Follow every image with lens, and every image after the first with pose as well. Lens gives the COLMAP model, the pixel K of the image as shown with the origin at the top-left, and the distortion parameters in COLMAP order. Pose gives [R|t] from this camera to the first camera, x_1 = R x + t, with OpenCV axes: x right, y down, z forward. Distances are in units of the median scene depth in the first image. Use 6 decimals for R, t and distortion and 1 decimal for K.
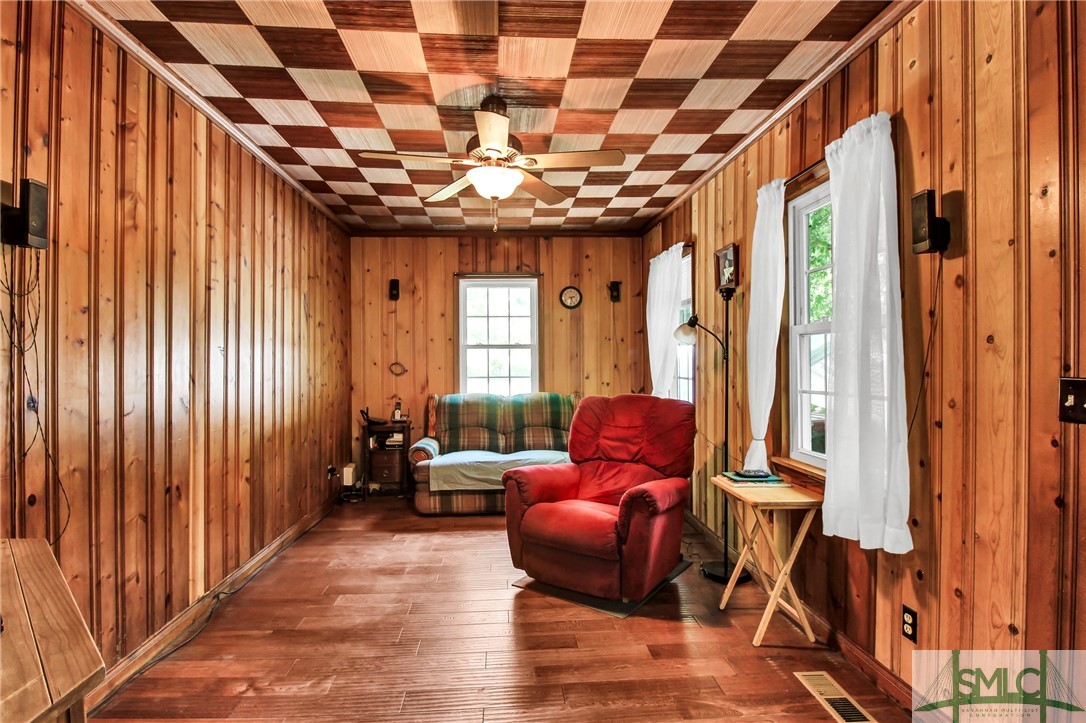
lens RADIAL K [[549.3, 0, 543.0], [0, 549.3, 361.5], [0, 0, 1]] dist [-0.001417, -0.014155]
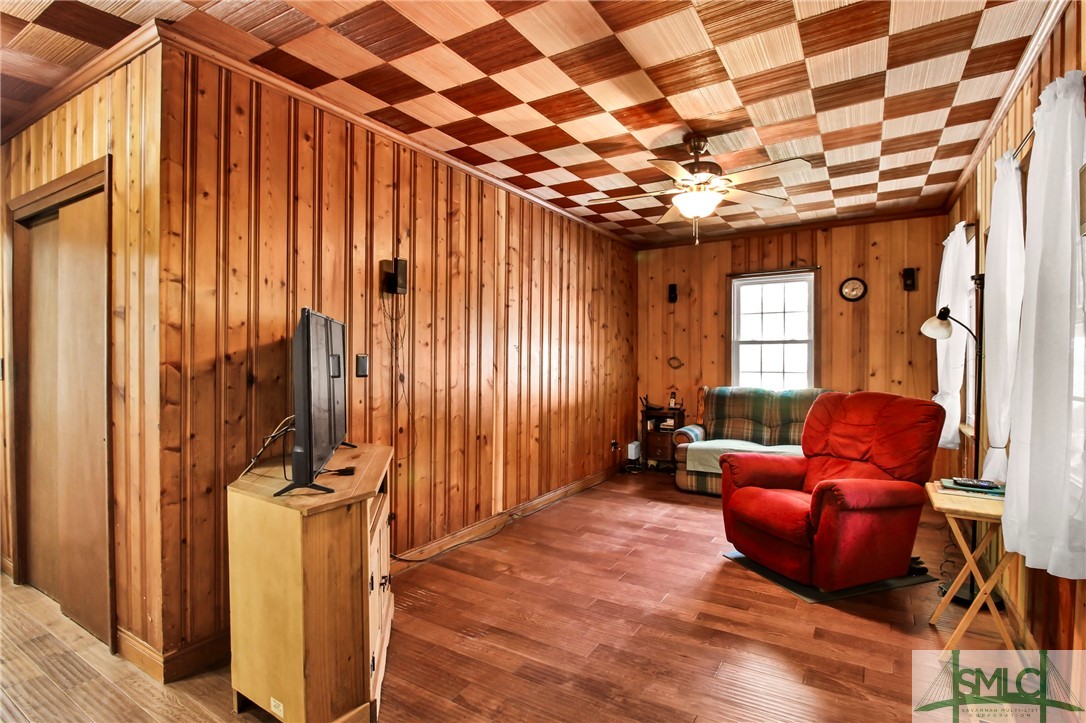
lens RADIAL K [[531.6, 0, 536.2], [0, 531.6, 355.4], [0, 0, 1]] dist [0.000530, -0.014034]
pose [[0.808779, 0.005041, -0.588092, 0.266016], [-0.005448, 0.999985, 0.001079, -0.001943], [0.588088, 0.002331, 0.808794, -0.105214]]
